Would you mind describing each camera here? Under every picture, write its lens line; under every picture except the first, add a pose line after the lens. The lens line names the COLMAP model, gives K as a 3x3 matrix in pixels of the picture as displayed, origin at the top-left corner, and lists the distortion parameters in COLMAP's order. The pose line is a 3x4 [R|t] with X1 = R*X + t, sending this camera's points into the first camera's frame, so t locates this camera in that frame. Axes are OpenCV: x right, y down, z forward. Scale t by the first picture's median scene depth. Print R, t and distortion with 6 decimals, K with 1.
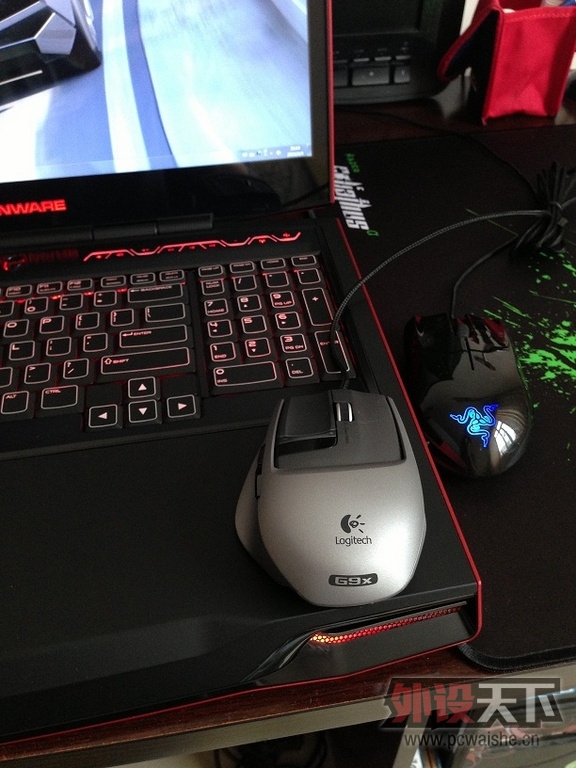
lens RADIAL K [[716.6, 0, 290.1], [0, 716.6, 388.8], [0, 0, 1]] dist [0.072998, -0.120368]
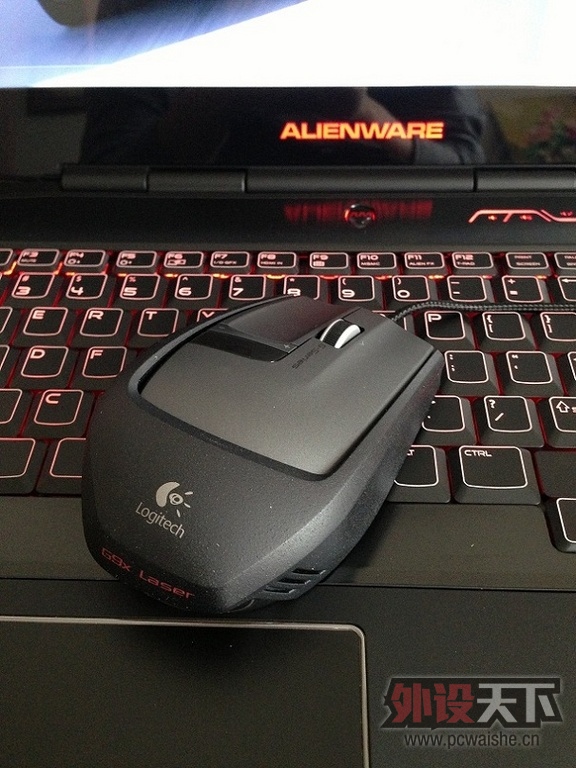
lens RADIAL K [[716.6, 0, 290.1], [0, 716.6, 388.8], [0, 0, 1]] dist [0.072998, -0.120368]
pose [[0.978791, 0.139730, -0.149812, -0.319268], [-0.133660, 0.989770, 0.049901, -0.043808], [0.155252, -0.028819, 0.987454, 0.347692]]
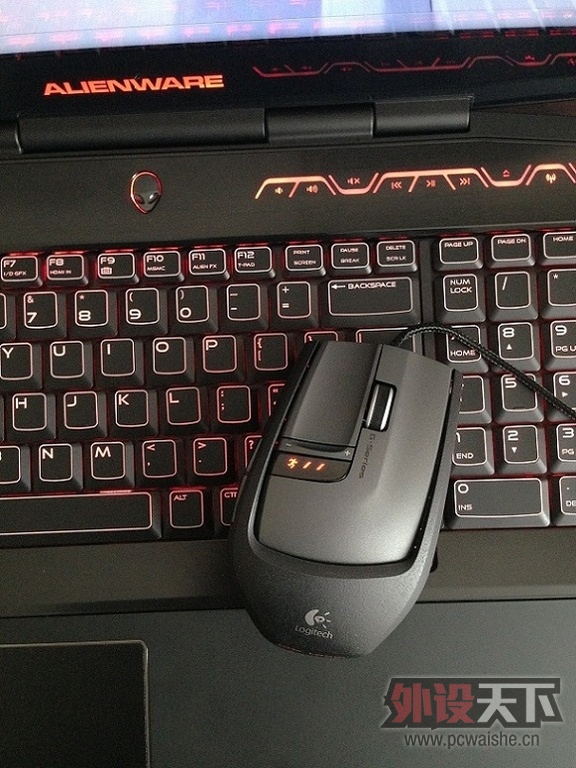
lens RADIAL K [[716.6, 0, 290.1], [0, 716.6, 388.8], [0, 0, 1]] dist [0.072998, -0.120368]
pose [[0.991458, 0.128019, -0.024939, -0.216843], [-0.079898, 0.747293, 0.659674, -0.457376], [0.103087, -0.652047, 0.751138, 0.426922]]
